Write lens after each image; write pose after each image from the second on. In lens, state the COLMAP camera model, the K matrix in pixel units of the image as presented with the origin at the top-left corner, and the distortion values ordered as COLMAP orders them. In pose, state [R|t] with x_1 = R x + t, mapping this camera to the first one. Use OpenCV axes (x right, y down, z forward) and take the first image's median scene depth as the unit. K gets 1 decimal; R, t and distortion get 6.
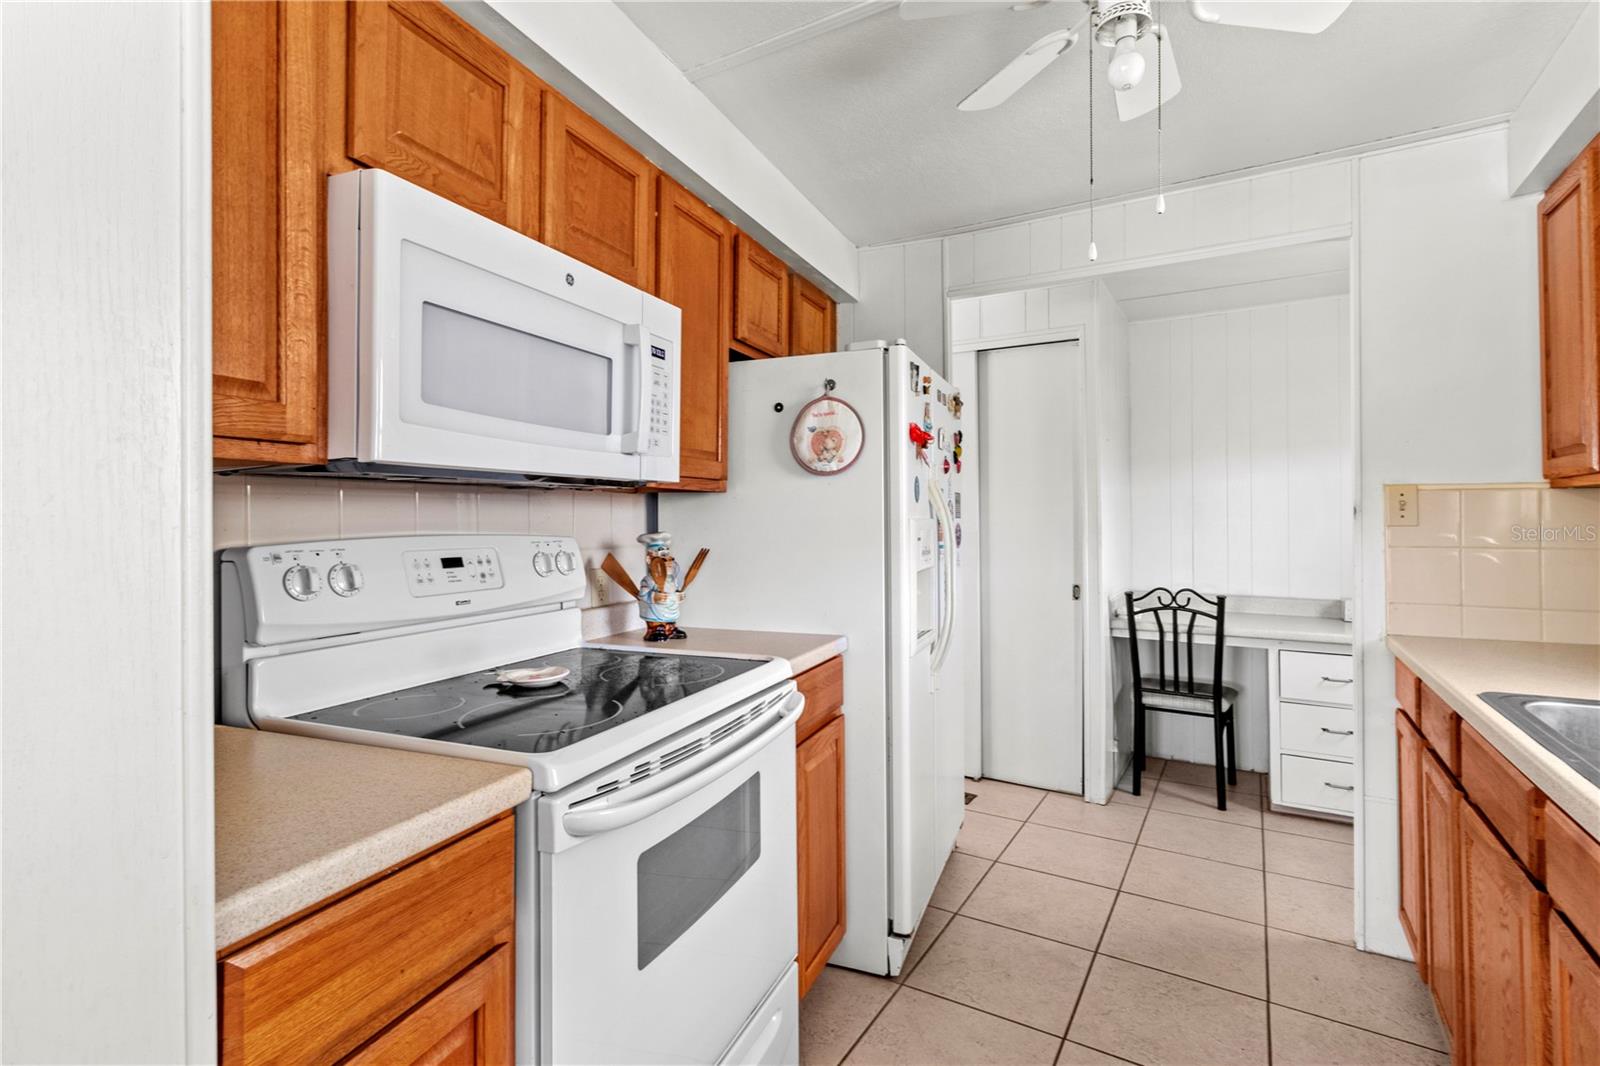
lens RADIAL K [[746.1, 0, 811.4], [0, 746.1, 519.0], [0, 0, 1]] dist [0.000564, 0.000239]
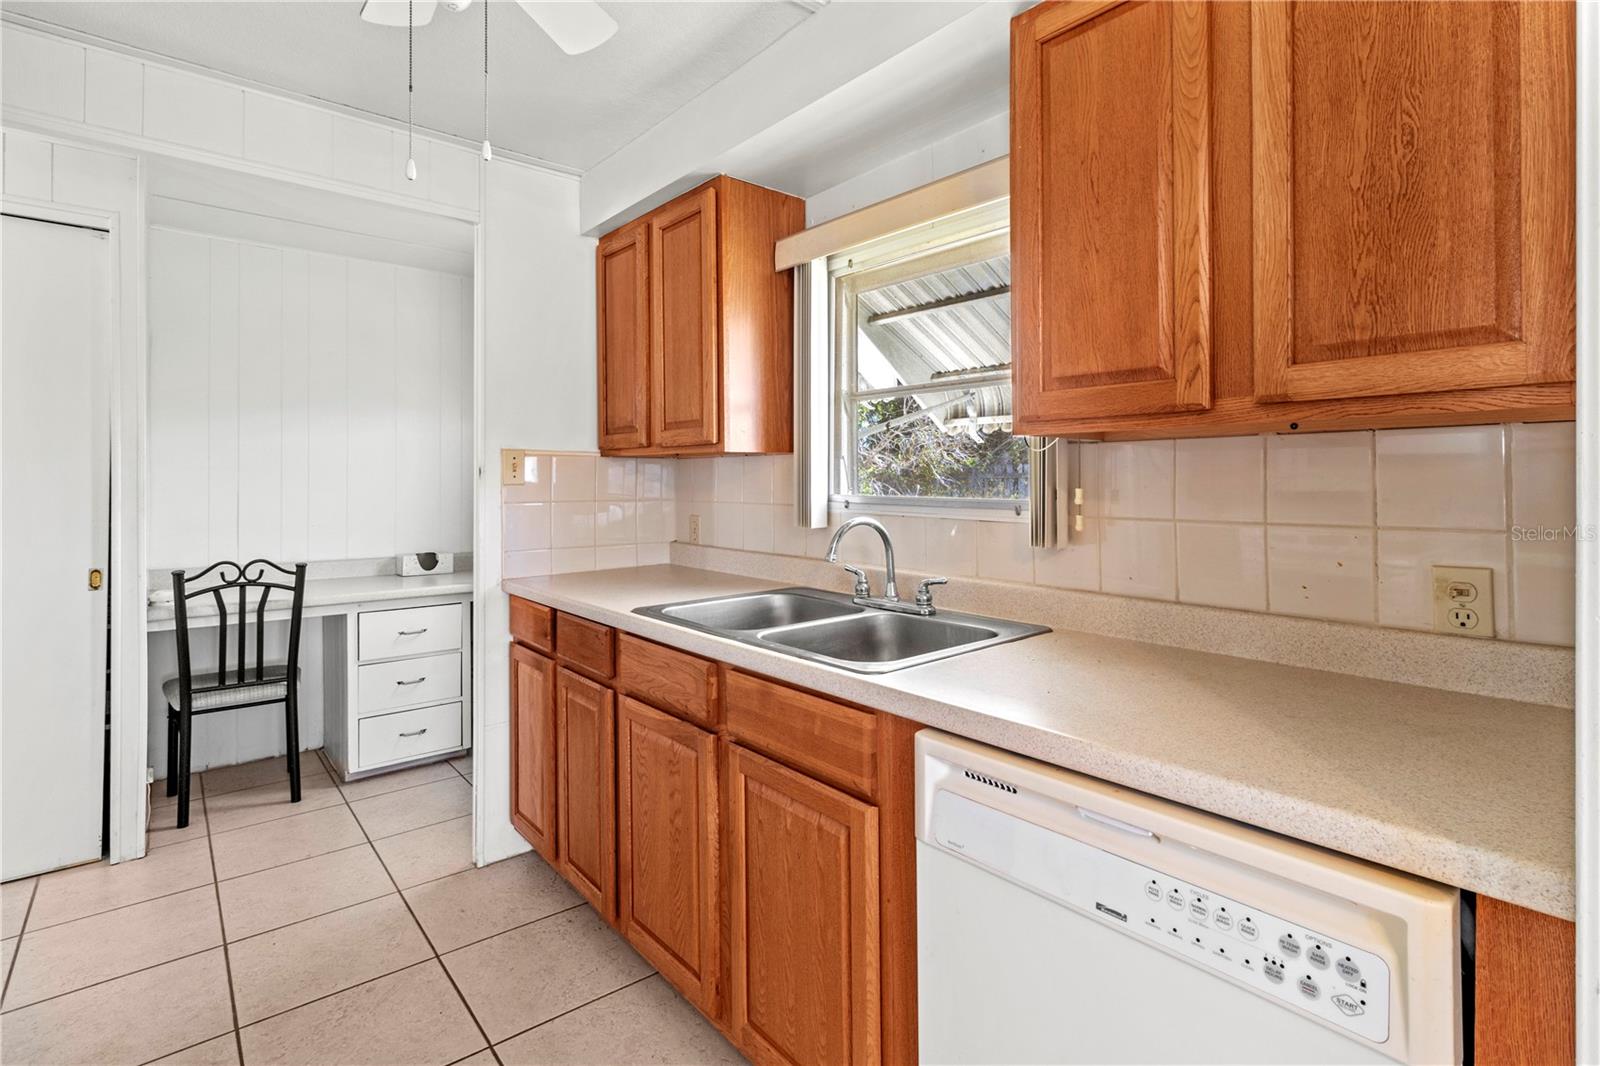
lens RADIAL K [[768.3, 0, 810.8], [0, 768.3, 474.0], [0, 0, 1]] dist [0.001070, 0.000320]
pose [[0.328957, 0.009219, 0.944300, -0.188979], [-0.002708, 0.999957, -0.008819, 0.001375], [-0.944341, 0.000344, 0.328968, 0.161733]]
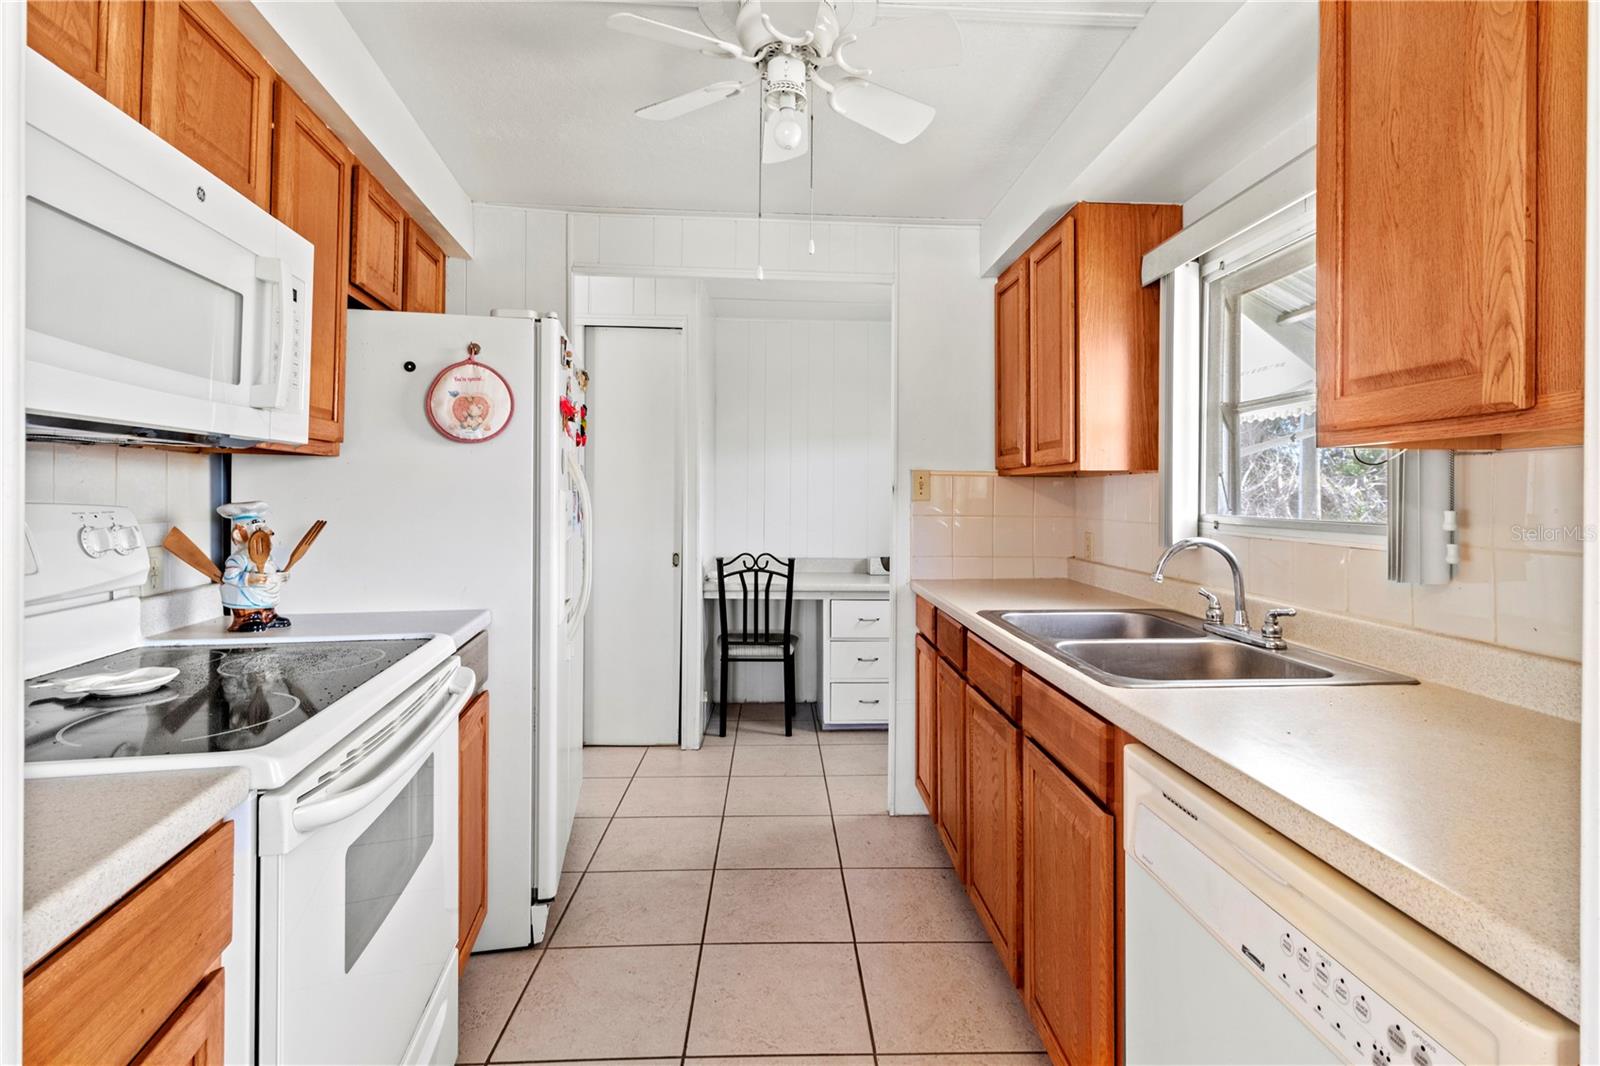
lens RADIAL K [[753.9, 0, 816.4], [0, 753.9, 496.0], [0, 0, 1]] dist [0.000372, 0.000633]
pose [[0.831115, 0.010816, 0.555996, -0.139495], [-0.013027, 0.999915, 0.000022, 0.003134], [-0.555948, -0.007262, 0.831185, -0.048785]]
